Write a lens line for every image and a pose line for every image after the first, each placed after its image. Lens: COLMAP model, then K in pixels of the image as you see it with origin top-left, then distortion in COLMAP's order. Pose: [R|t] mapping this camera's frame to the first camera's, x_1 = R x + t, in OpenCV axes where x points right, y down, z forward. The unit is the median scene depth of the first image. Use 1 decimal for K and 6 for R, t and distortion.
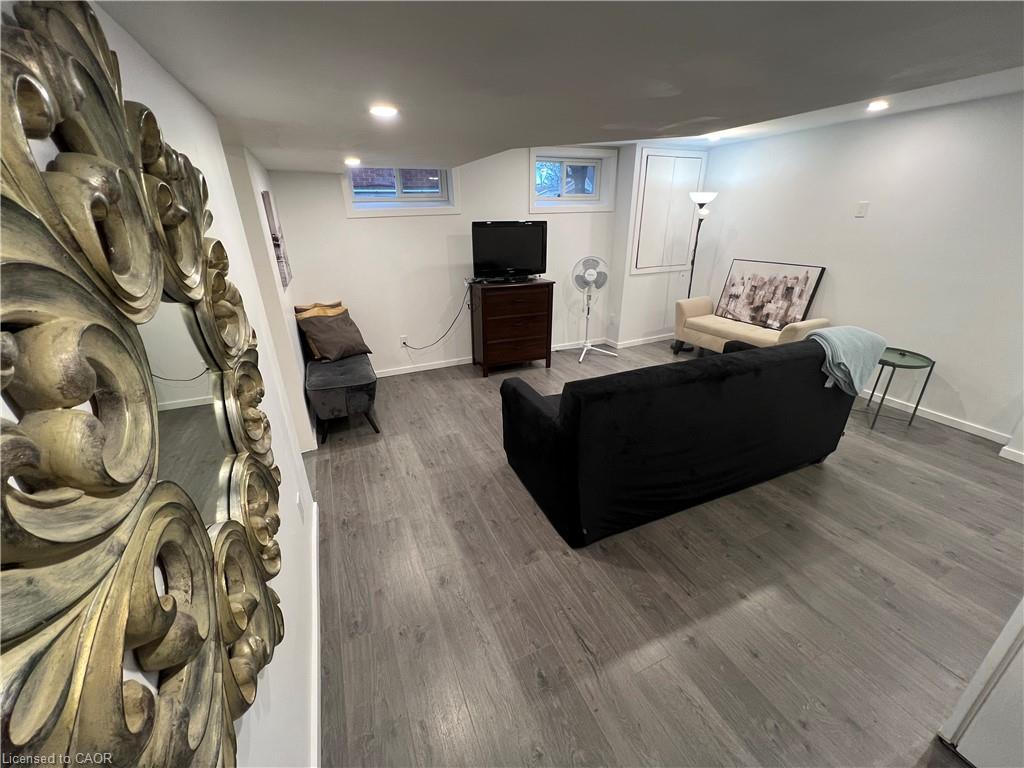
lens RADIAL K [[410.2, 0, 509.9], [0, 410.2, 382.0], [0, 0, 1]] dist [-0.000948, -0.000328]
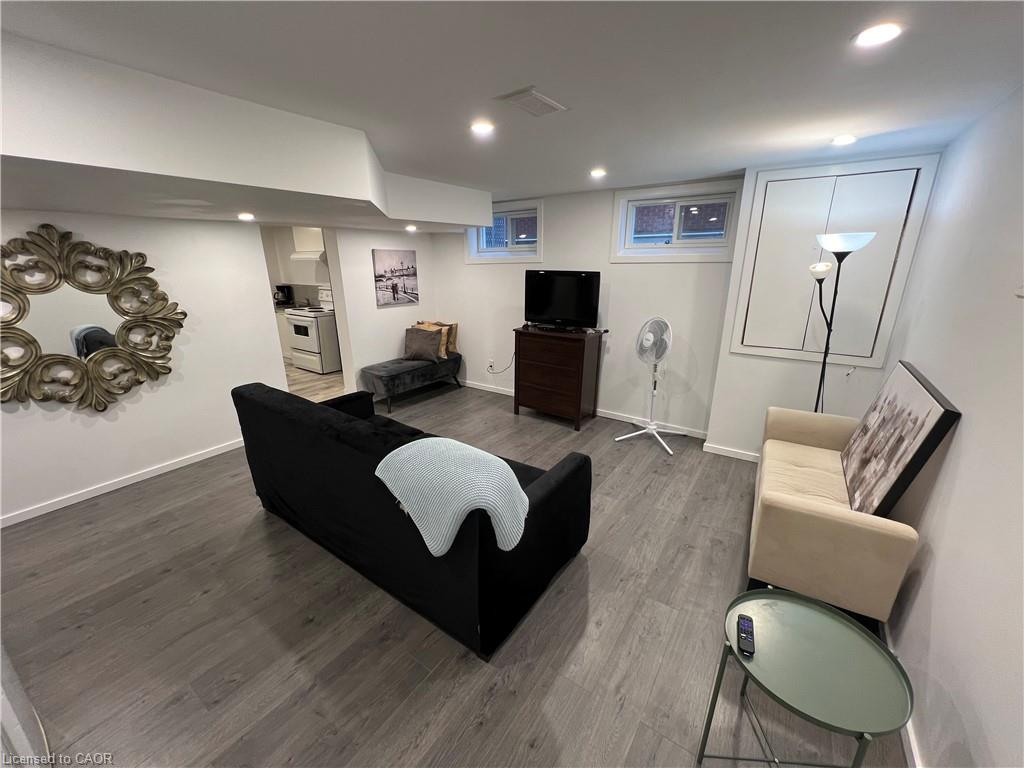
lens RADIAL K [[411.1, 0, 511.9], [0, 411.1, 387.2], [0, 0, 1]] dist [-0.002223, -0.000128]
pose [[0.522802, 0.267341, -0.809449, 0.755640], [-0.326167, 0.940029, 0.099805, -0.175609], [0.787587, 0.211837, 0.578646, 0.371145]]
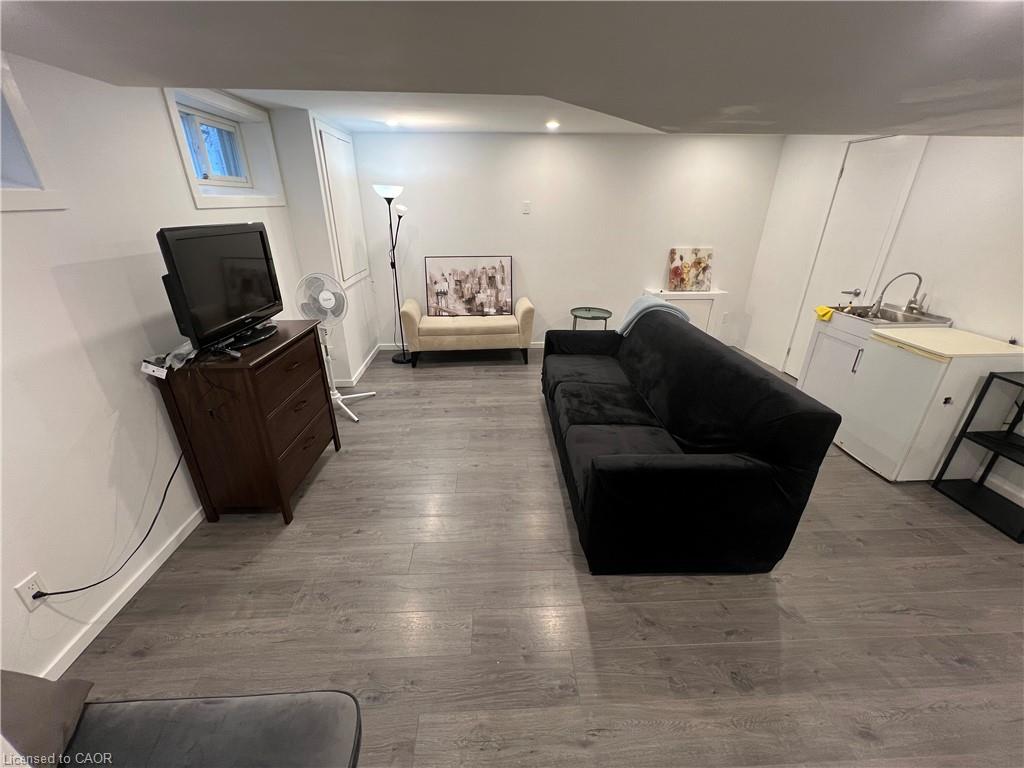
lens RADIAL K [[410.2, 0, 509.9], [0, 410.2, 382.0], [0, 0, 1]] dist [-0.000948, -0.000328]
pose [[0.362822, -0.357041, 0.860745, -0.343185], [0.344843, 0.909556, 0.231929, -0.197781], [-0.865704, 0.212673, 0.453130, 0.476889]]
